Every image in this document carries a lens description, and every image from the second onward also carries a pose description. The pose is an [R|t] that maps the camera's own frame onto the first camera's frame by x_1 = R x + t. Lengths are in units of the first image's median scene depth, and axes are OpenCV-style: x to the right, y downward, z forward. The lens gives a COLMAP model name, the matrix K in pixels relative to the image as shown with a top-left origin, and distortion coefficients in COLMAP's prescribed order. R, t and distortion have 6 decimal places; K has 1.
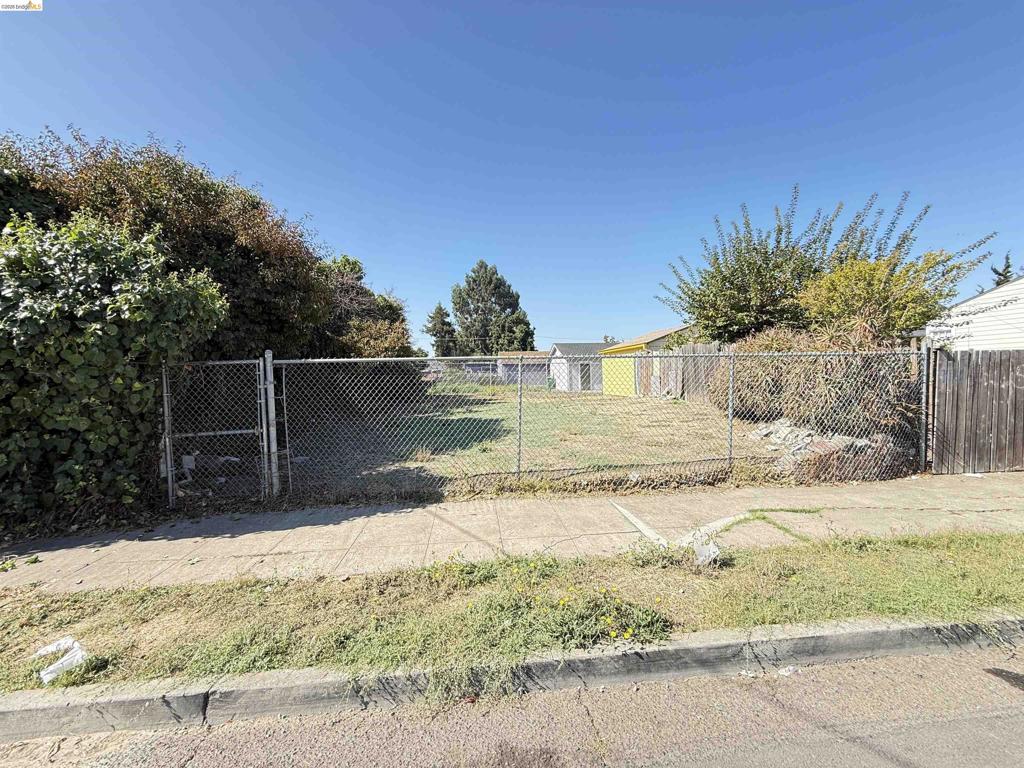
lens RADIAL K [[407.3, 0, 508.6], [0, 407.3, 381.5], [0, 0, 1]] dist [-0.008316, 0.006537]
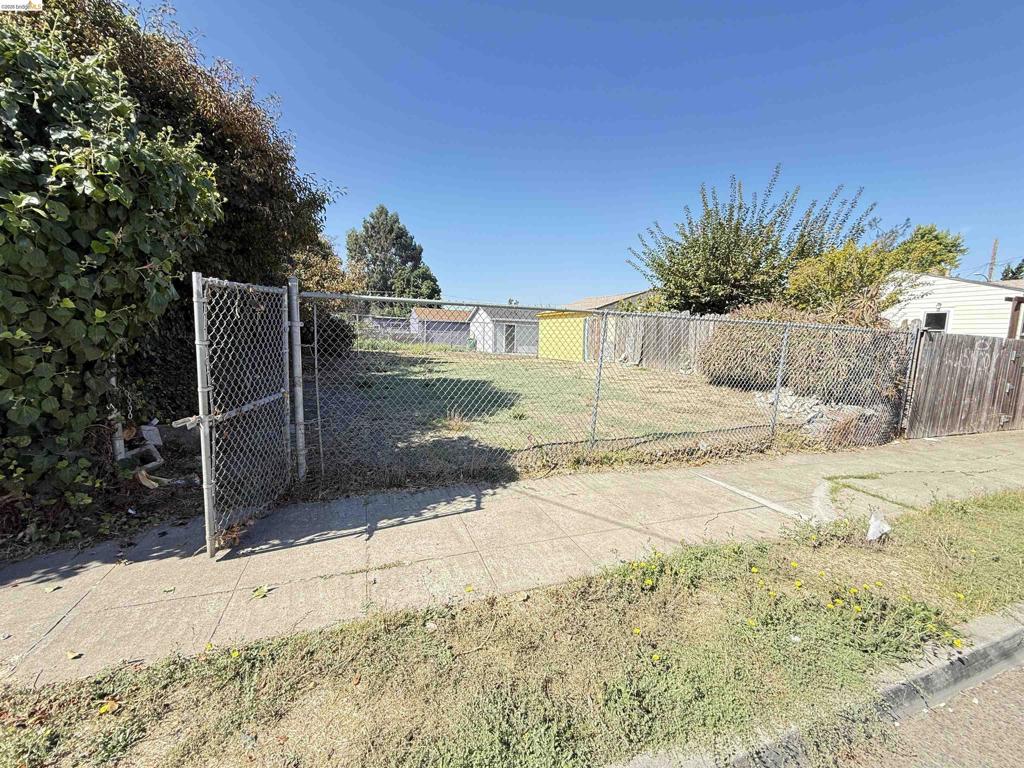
lens RADIAL K [[405.9, 0, 509.1], [0, 405.9, 382.7], [0, 0, 1]] dist [-0.001478, 0.000091]
pose [[0.965874, 0.024640, 0.257839, -0.406669], [-0.050043, 0.994461, 0.092429, 0.020642], [-0.254133, -0.102177, 0.961757, 0.220776]]
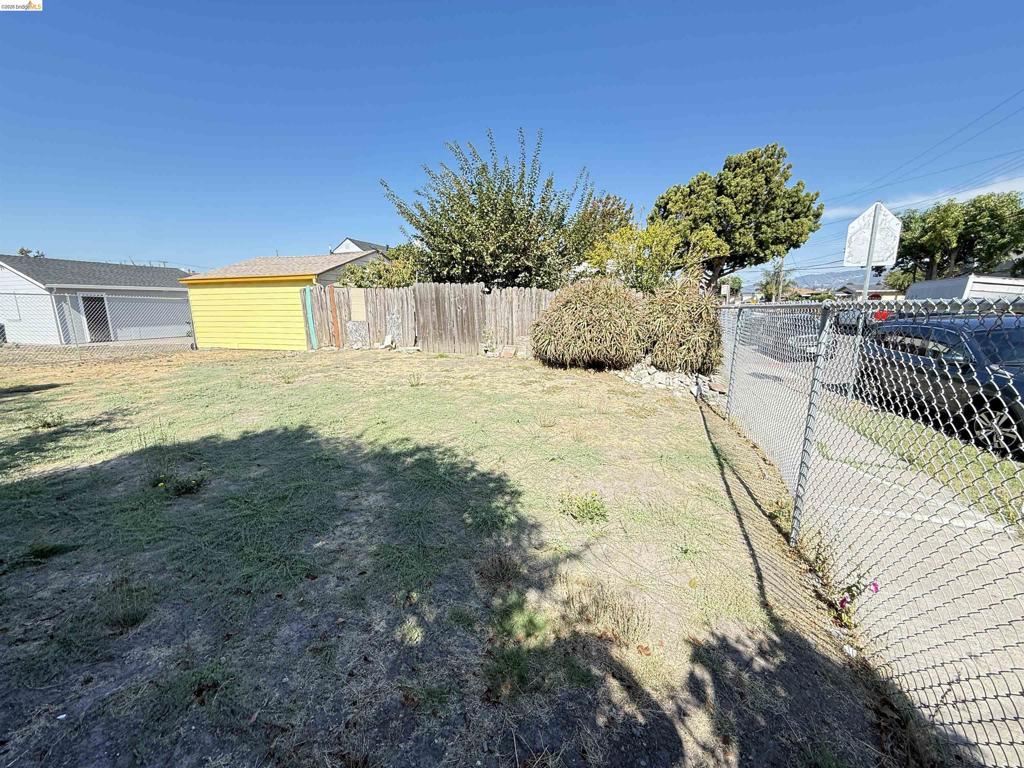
lens RADIAL K [[405.9, 0, 509.1], [0, 405.9, 382.7], [0, 0, 1]] dist [-0.001478, 0.000091]
pose [[0.424732, -0.148137, 0.893117, -0.621656], [0.008473, 0.987129, 0.159701, -0.052962], [-0.905279, -0.060262, 0.420521, 1.199270]]
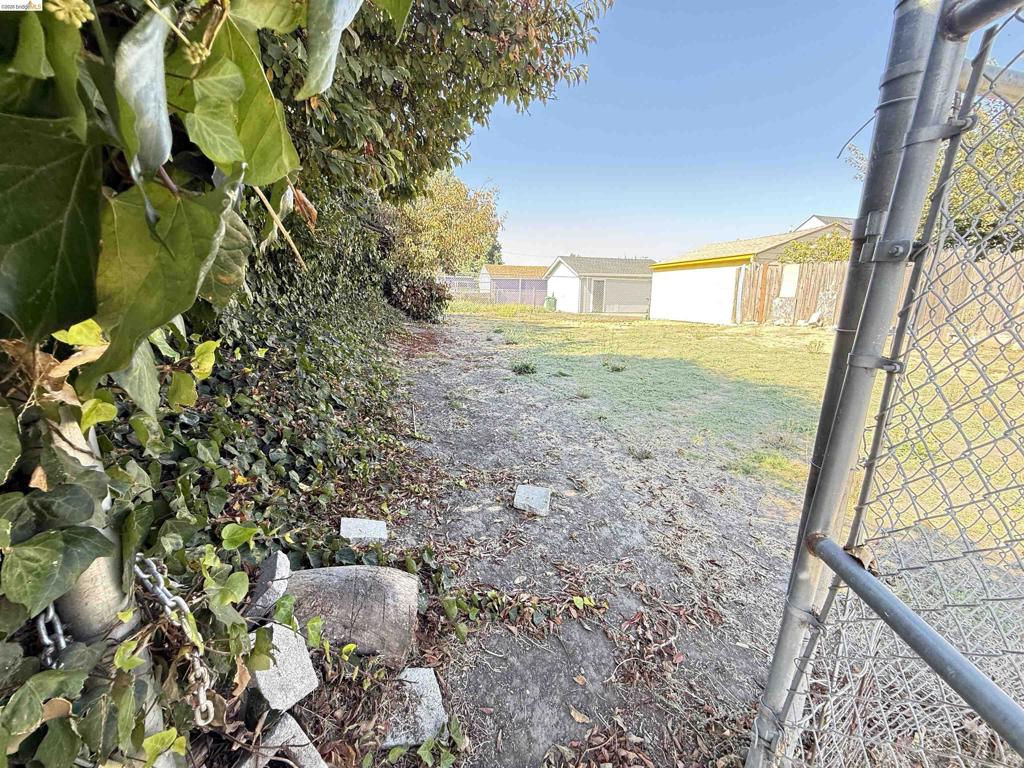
lens RADIAL K [[405.9, 0, 509.1], [0, 405.9, 382.7], [0, 0, 1]] dist [-0.001478, 0.000091]
pose [[0.990630, 0.006157, 0.136436, -0.741217], [-0.033013, 0.980155, 0.195462, 0.033547], [-0.132525, -0.198135, 0.971174, 0.856638]]
